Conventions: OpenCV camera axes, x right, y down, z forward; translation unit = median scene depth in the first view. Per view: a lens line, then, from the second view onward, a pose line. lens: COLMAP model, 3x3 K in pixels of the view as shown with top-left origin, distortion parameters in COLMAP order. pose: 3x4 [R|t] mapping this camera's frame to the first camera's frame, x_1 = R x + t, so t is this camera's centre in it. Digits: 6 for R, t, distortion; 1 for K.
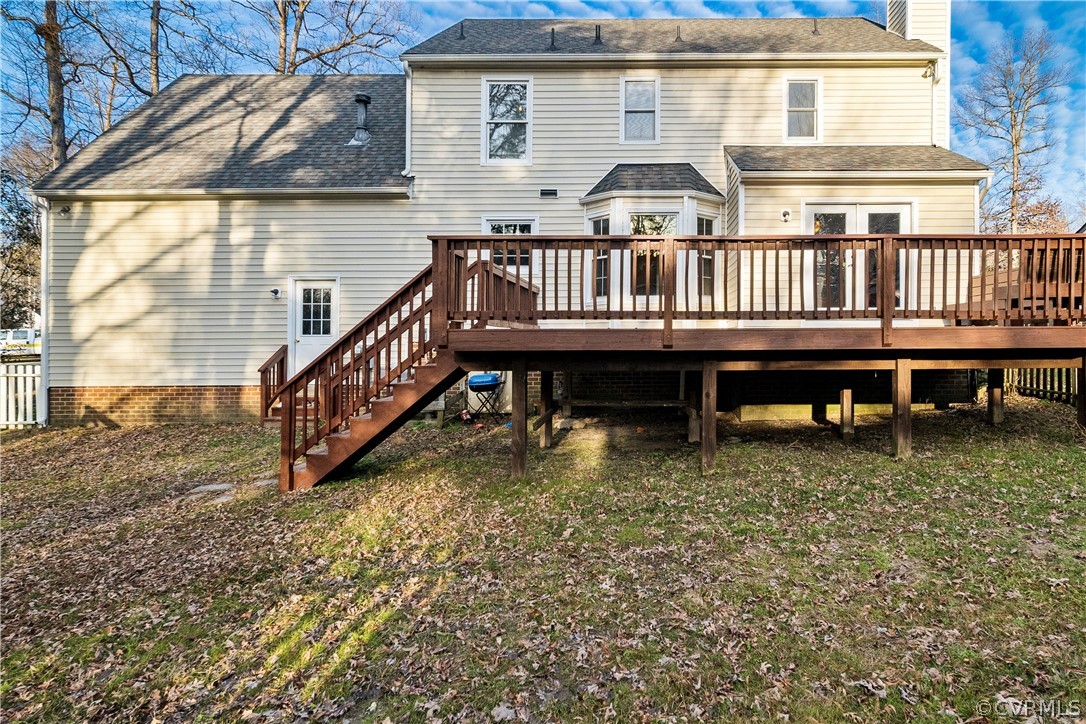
lens RADIAL K [[624.1, 0, 543.0], [0, 624.1, 362.0], [0, 0, 1]] dist [-0.004740, 0.001495]
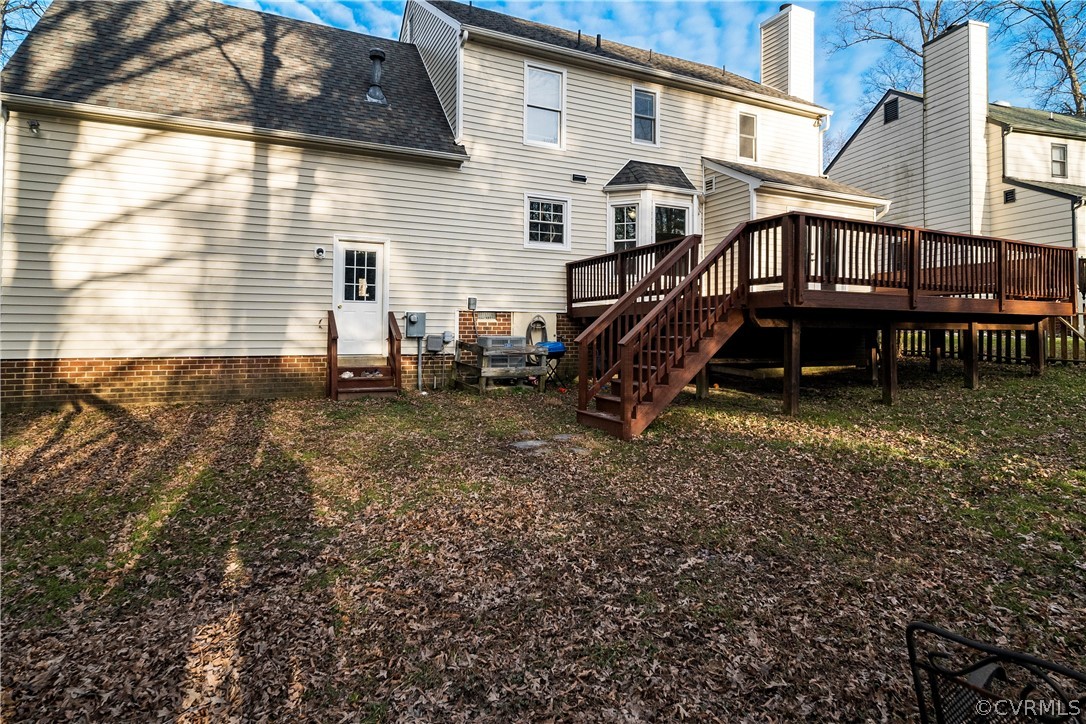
lens RADIAL K [[628.5, 0, 540.9], [0, 628.5, 341.3], [0, 0, 1]] dist [0.000758, 0.001129]
pose [[0.892903, 0.003788, 0.450234, -0.548307], [0.003824, 0.999865, -0.015997, 0.032785], [-0.450233, 0.016005, 0.892768, 0.049389]]
